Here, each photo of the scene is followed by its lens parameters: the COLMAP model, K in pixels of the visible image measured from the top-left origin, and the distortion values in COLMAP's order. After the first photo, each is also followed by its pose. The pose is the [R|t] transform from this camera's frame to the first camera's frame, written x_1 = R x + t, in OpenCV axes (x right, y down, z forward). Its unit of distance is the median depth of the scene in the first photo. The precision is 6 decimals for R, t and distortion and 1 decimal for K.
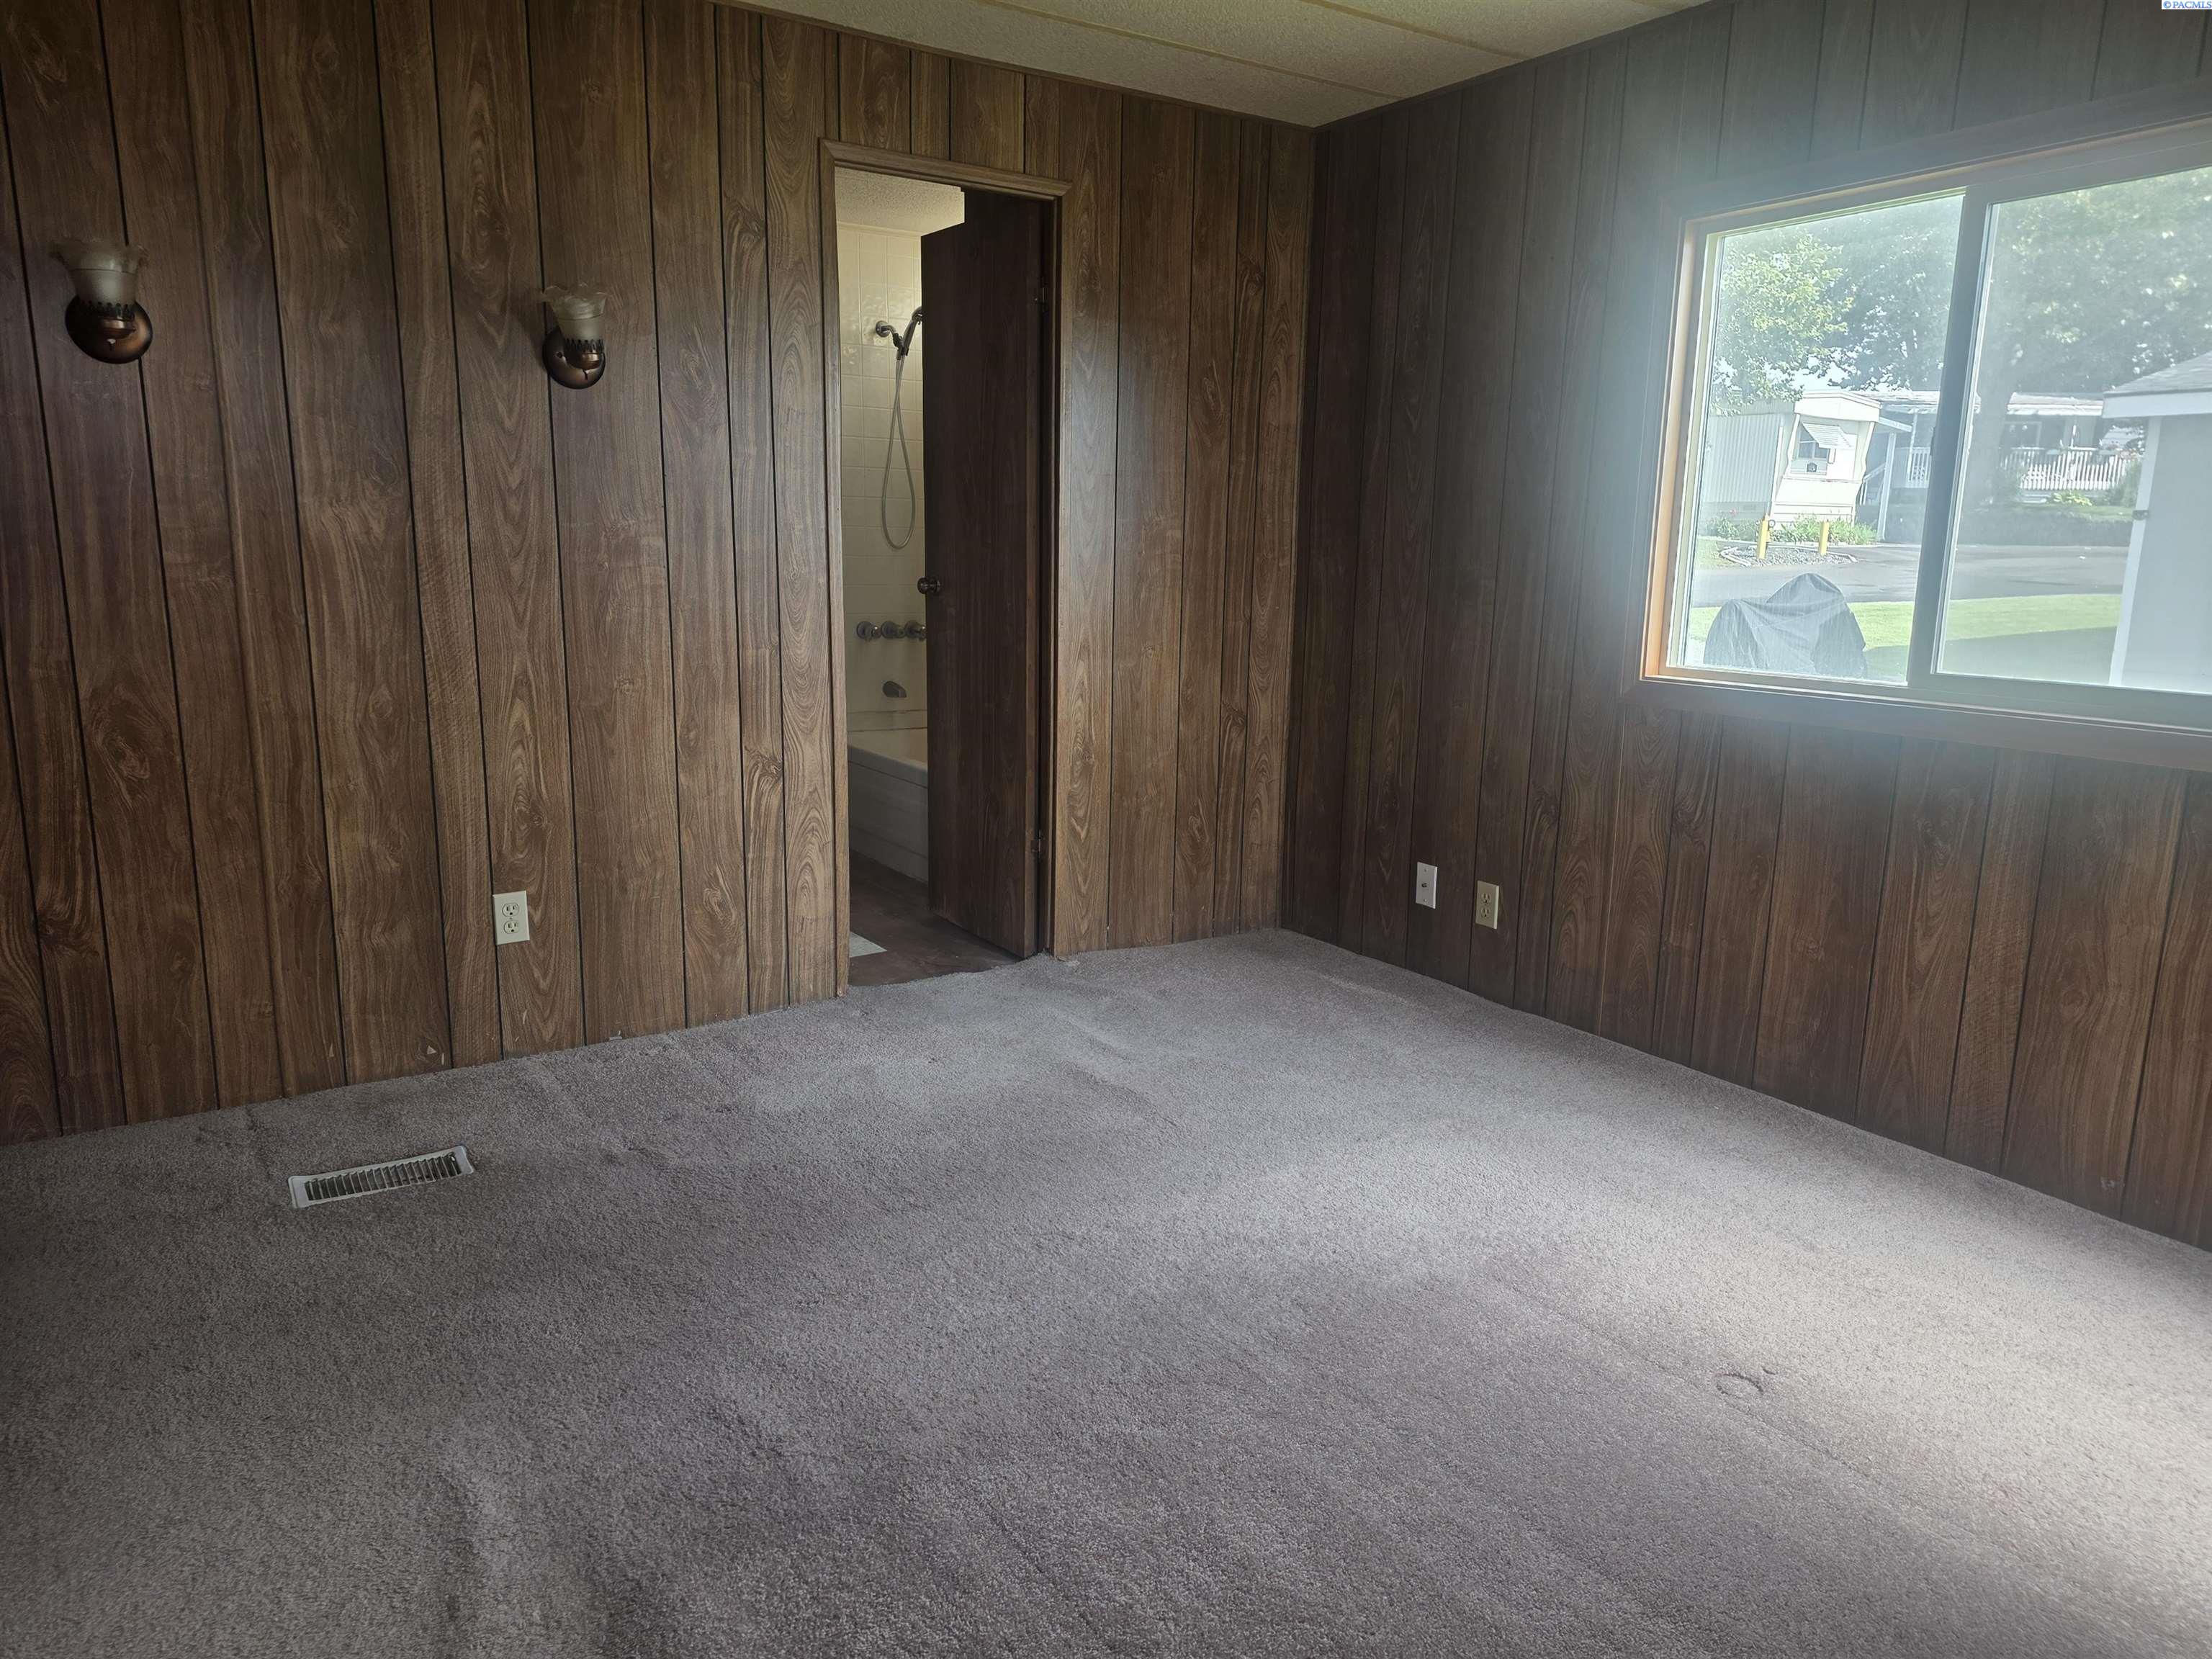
lens RADIAL K [[1481.6, 0, 1105.4], [0, 1481.6, 826.8], [0, 0, 1]] dist [-0.006772, -0.003197]
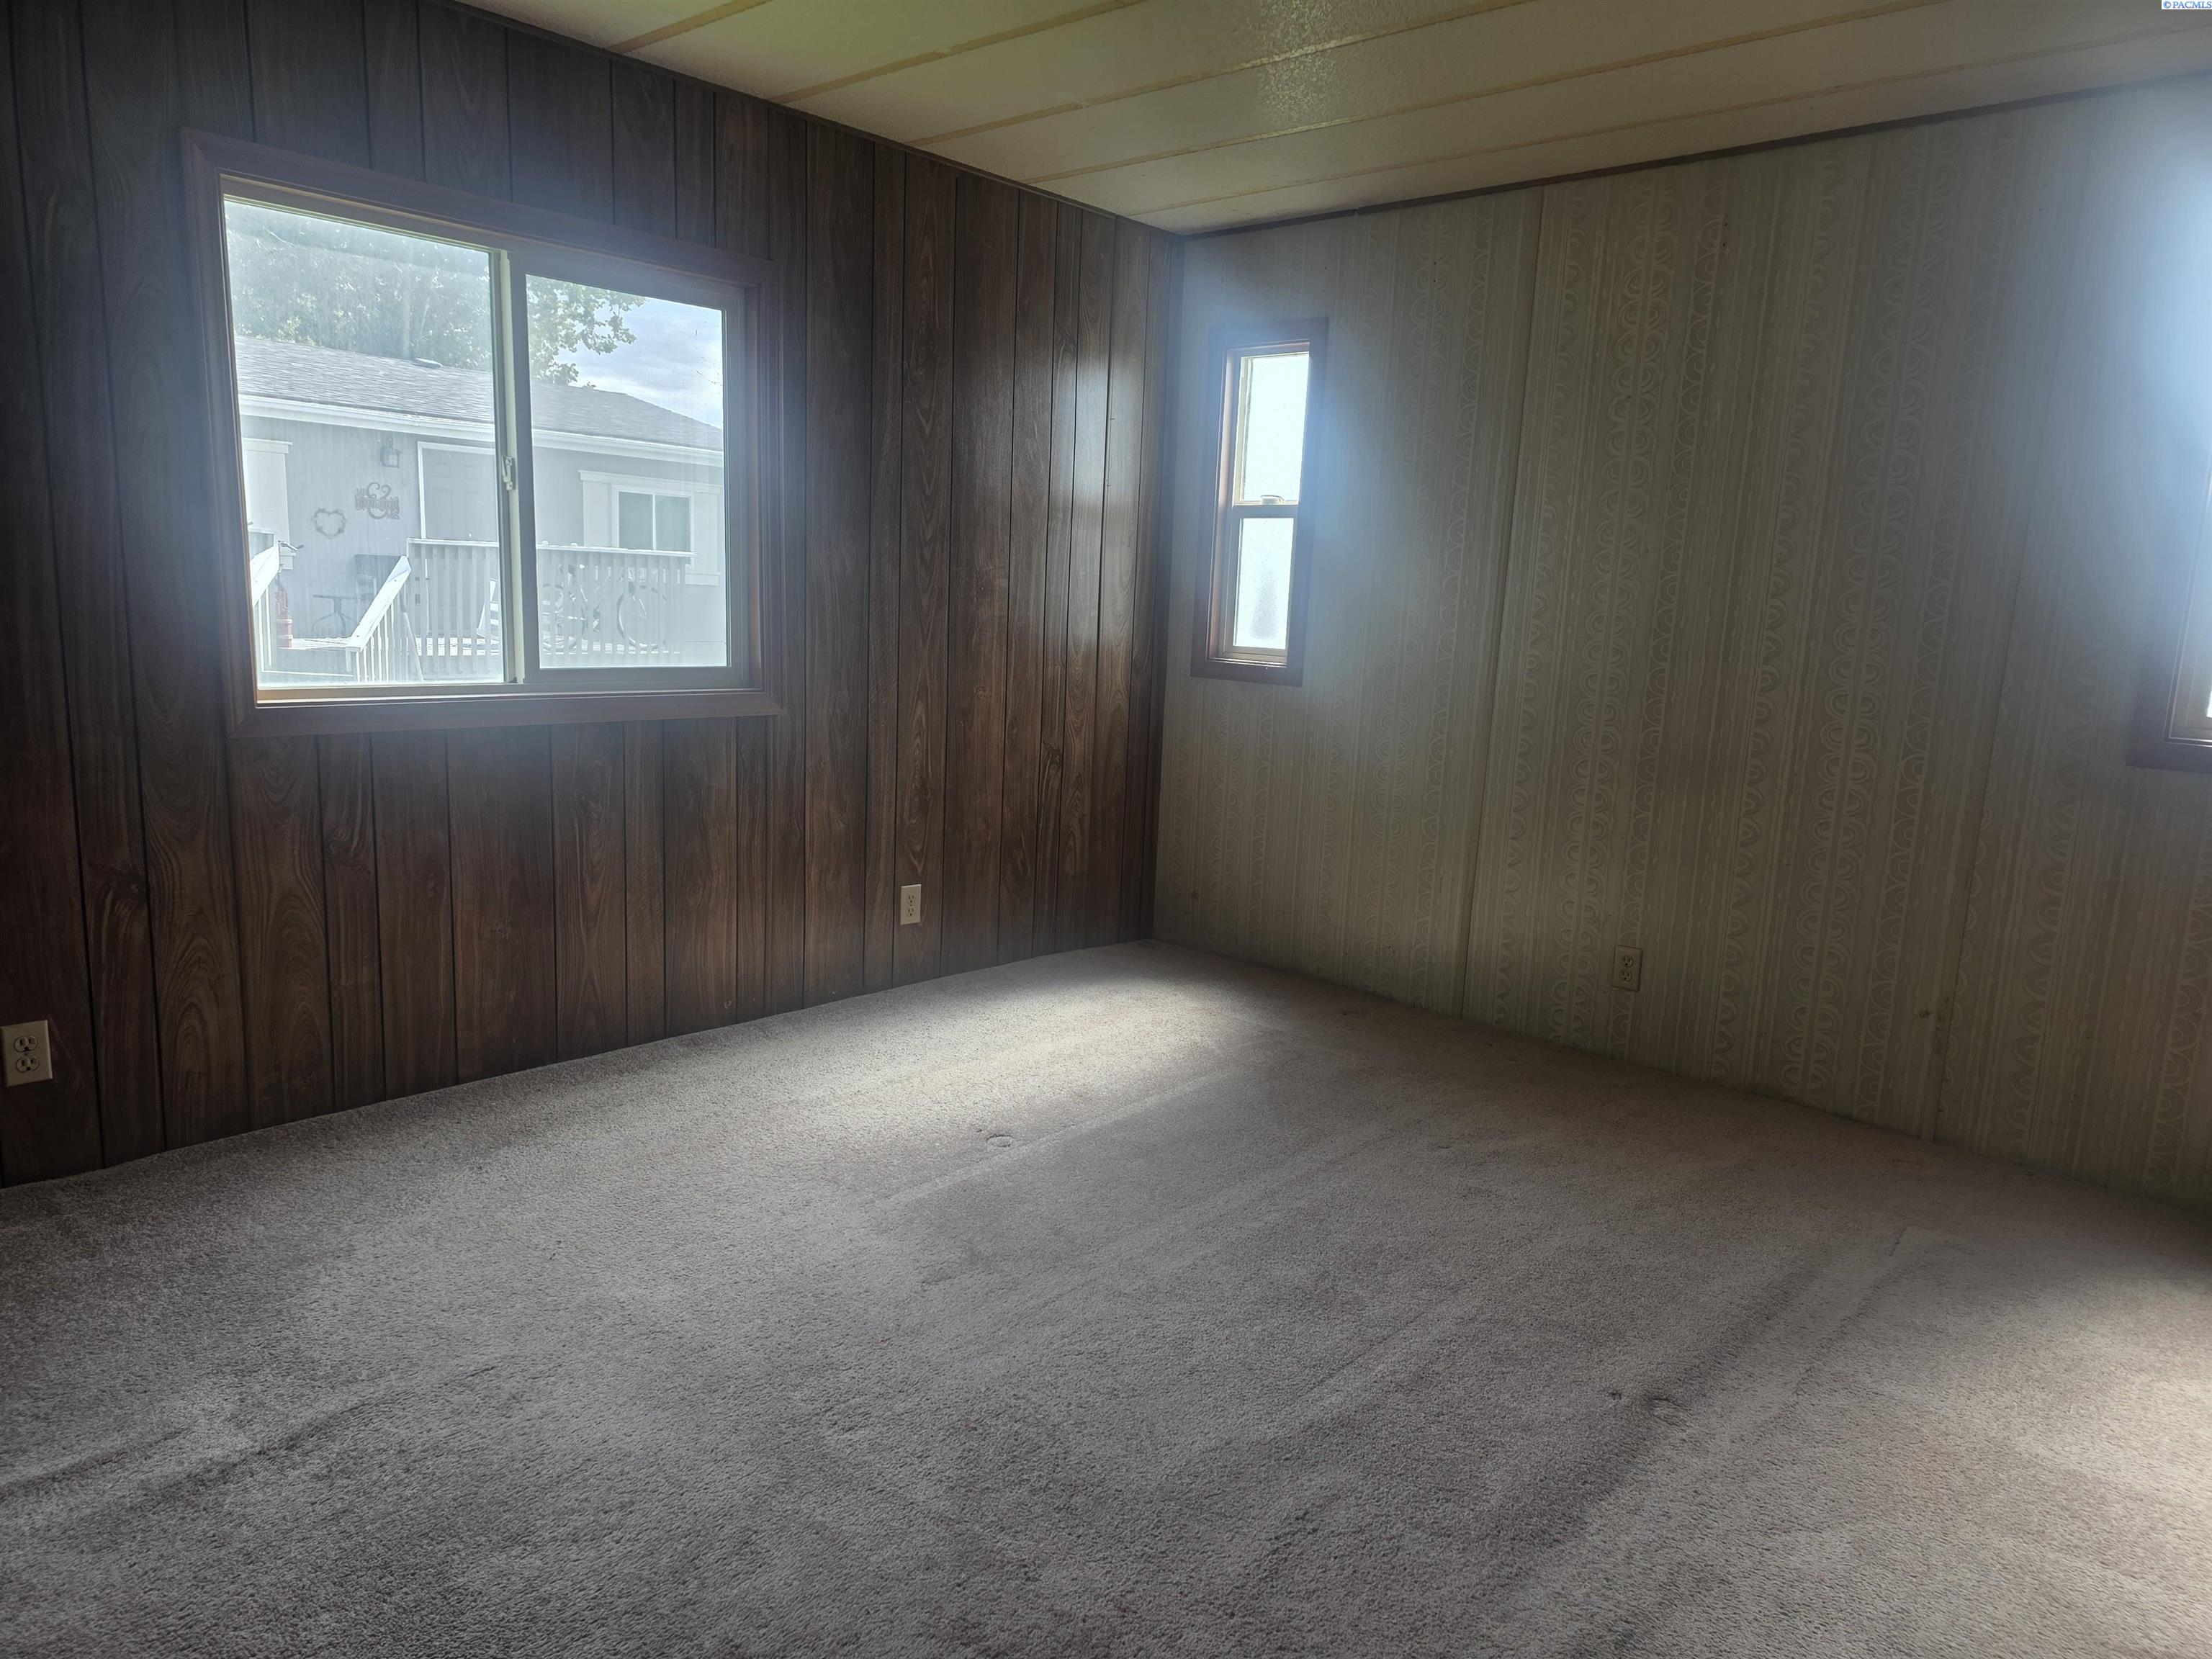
lens RADIAL K [[1481.6, 0, 1106.2], [0, 1481.6, 841.4], [0, 0, 1]] dist [-0.006772, -0.003197]
pose [[-0.268413, -0.191590, 0.944059, -0.696865], [0.134104, 0.963047, 0.233572, -0.185370], [-0.953924, 0.189296, -0.232801, 0.864794]]
